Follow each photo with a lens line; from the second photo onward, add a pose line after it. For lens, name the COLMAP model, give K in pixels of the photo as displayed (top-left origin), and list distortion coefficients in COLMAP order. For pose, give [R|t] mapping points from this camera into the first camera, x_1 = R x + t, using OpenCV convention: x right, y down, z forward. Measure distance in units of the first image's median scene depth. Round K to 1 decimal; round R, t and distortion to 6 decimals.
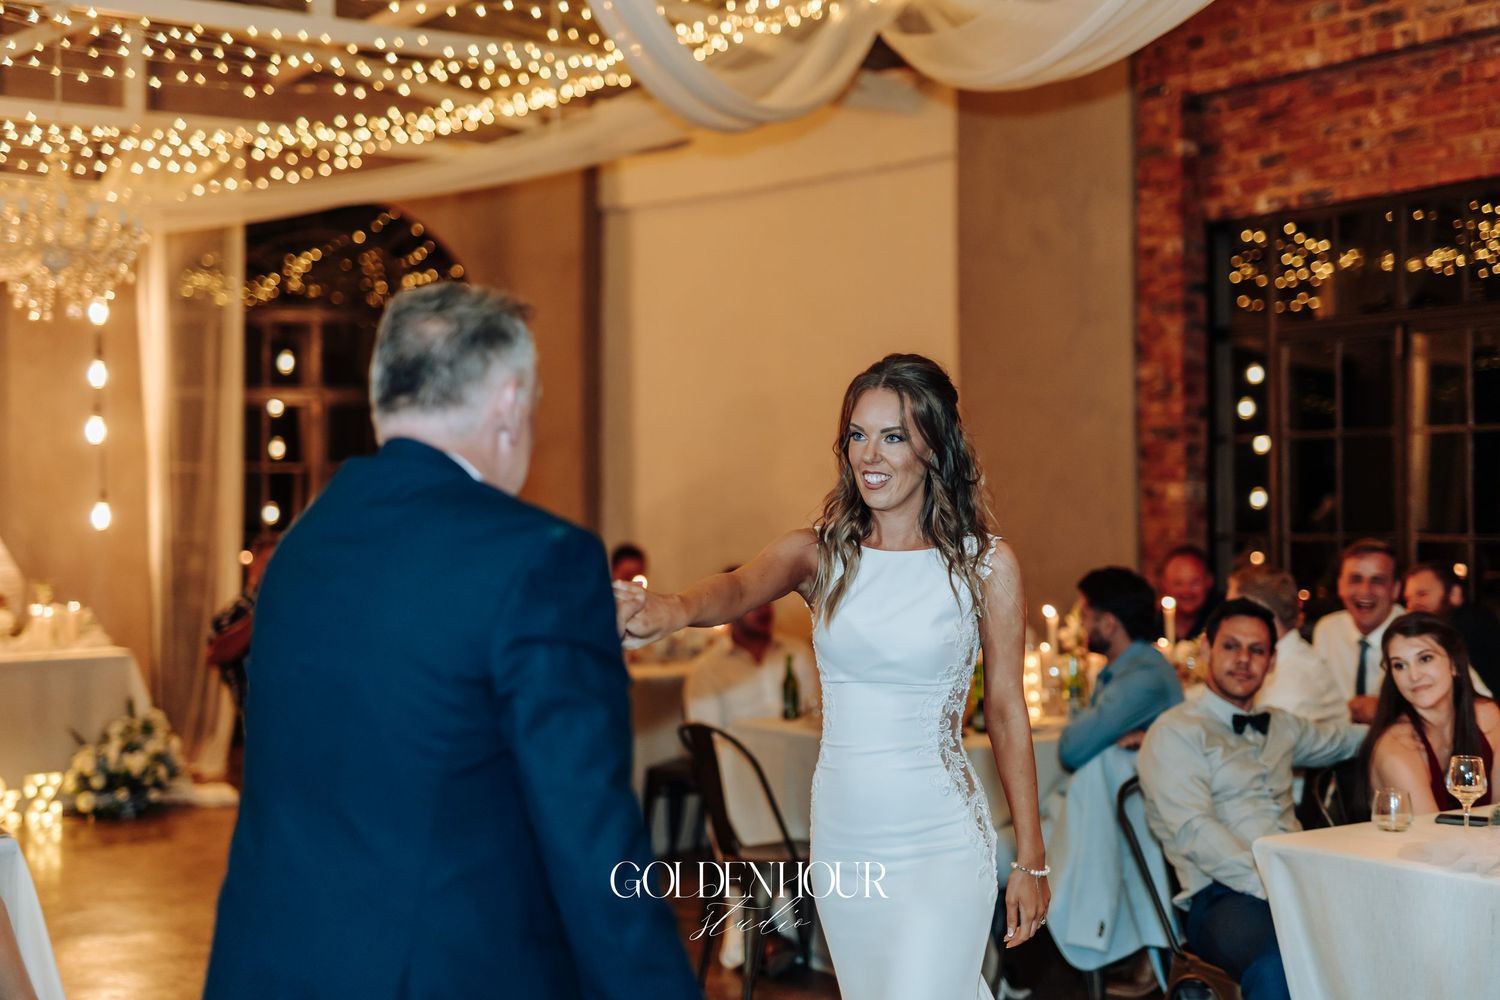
lens RADIAL K [[2099.0, 0, 750.0], [0, 2099.0, 500.0], [0, 0, 1]] dist [-0.006723, 0.091391]
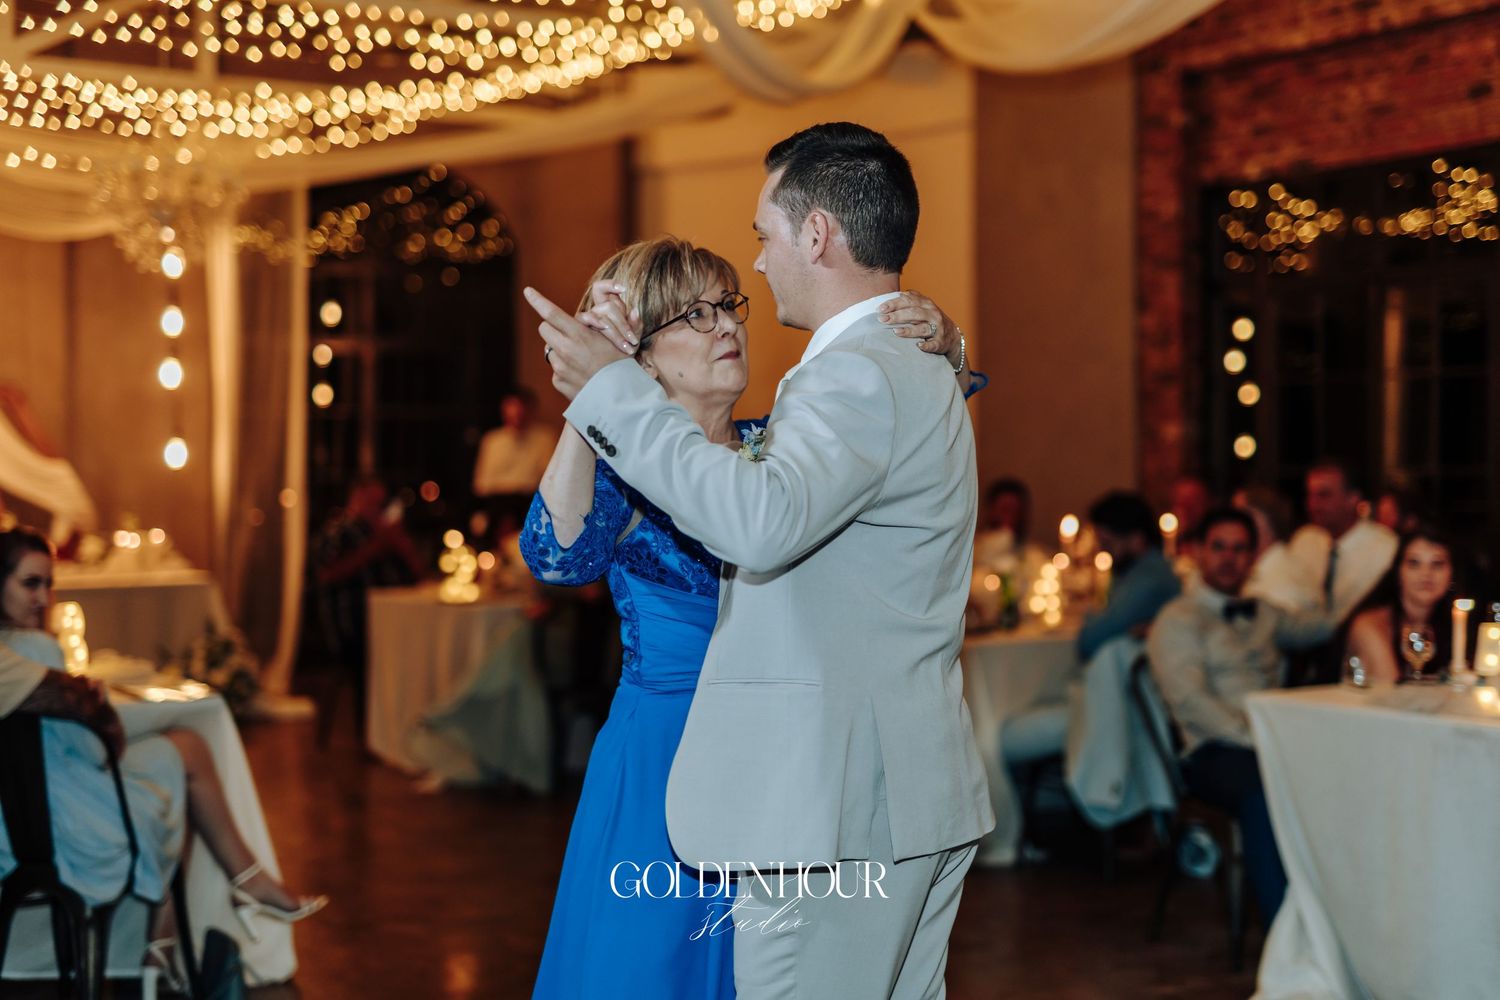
lens RADIAL K [[2105.1, 0, 767.4], [0, 2105.1, 502.4], [0, 0, 1]] dist [0.010088, -0.047919]
pose [[0.999866, 0.003674, 0.015923, -0.027870], [-0.003979, 0.999808, 0.019191, 0.013294], [-0.015849, -0.019252, 0.999689, -0.105918]]
